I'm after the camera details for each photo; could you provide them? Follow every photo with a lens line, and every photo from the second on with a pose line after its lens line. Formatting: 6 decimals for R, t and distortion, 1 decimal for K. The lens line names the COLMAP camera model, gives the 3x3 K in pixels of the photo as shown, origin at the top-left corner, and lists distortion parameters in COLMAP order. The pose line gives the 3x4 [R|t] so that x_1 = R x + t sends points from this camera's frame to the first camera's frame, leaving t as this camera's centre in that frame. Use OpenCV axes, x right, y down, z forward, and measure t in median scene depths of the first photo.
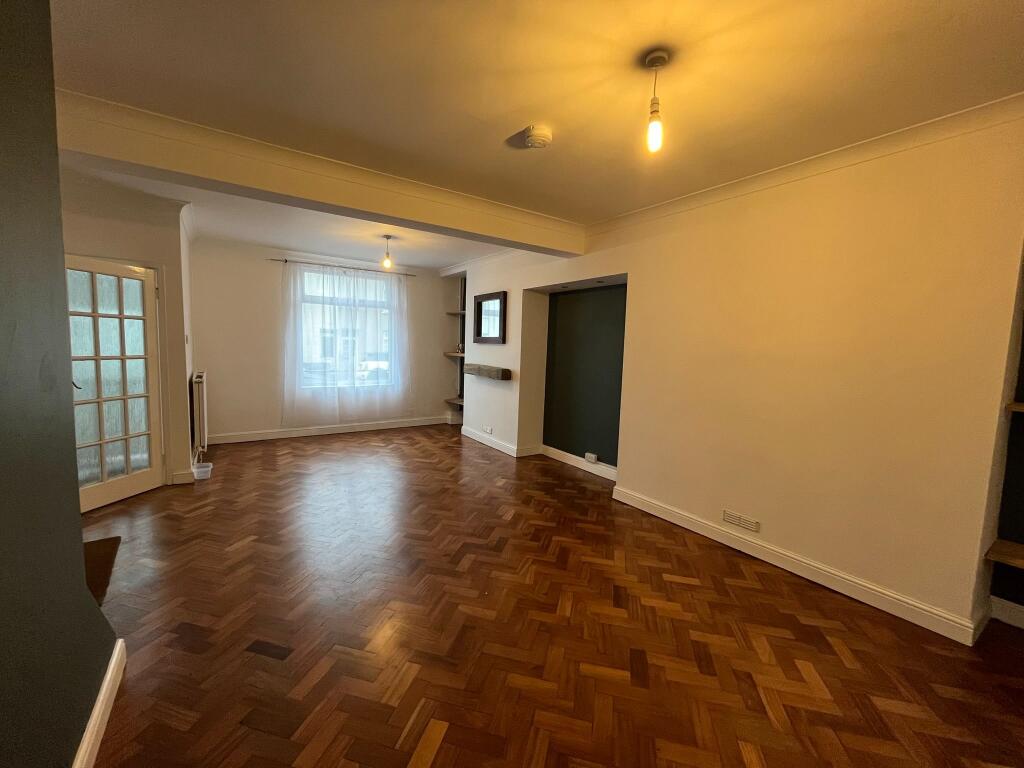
lens RADIAL K [[413.3, 0, 511.3], [0, 413.3, 381.0], [0, 0, 1]] dist [-0.003056, 0.000206]
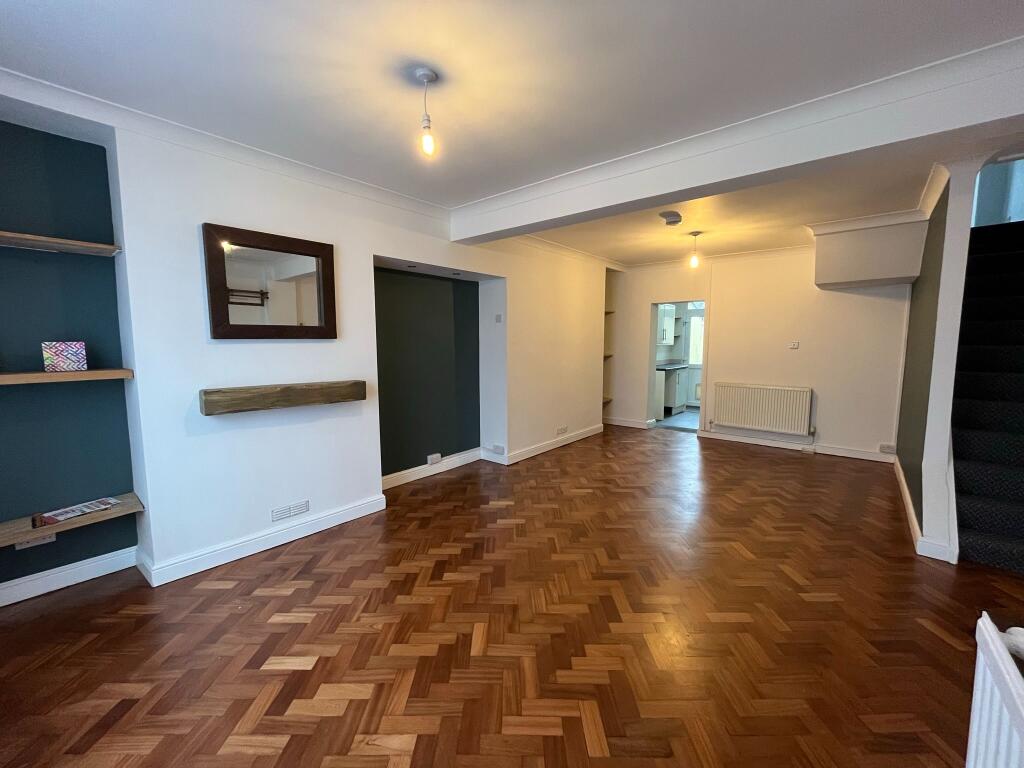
lens RADIAL K [[413.3, 0, 510.7], [0, 413.3, 382.1], [0, 0, 1]] dist [-0.003056, 0.000206]
pose [[-0.268601, -0.129102, 0.954561, -0.716508], [0.069809, 0.985763, 0.152966, -0.114338], [-0.960719, 0.107724, -0.255764, 1.038819]]
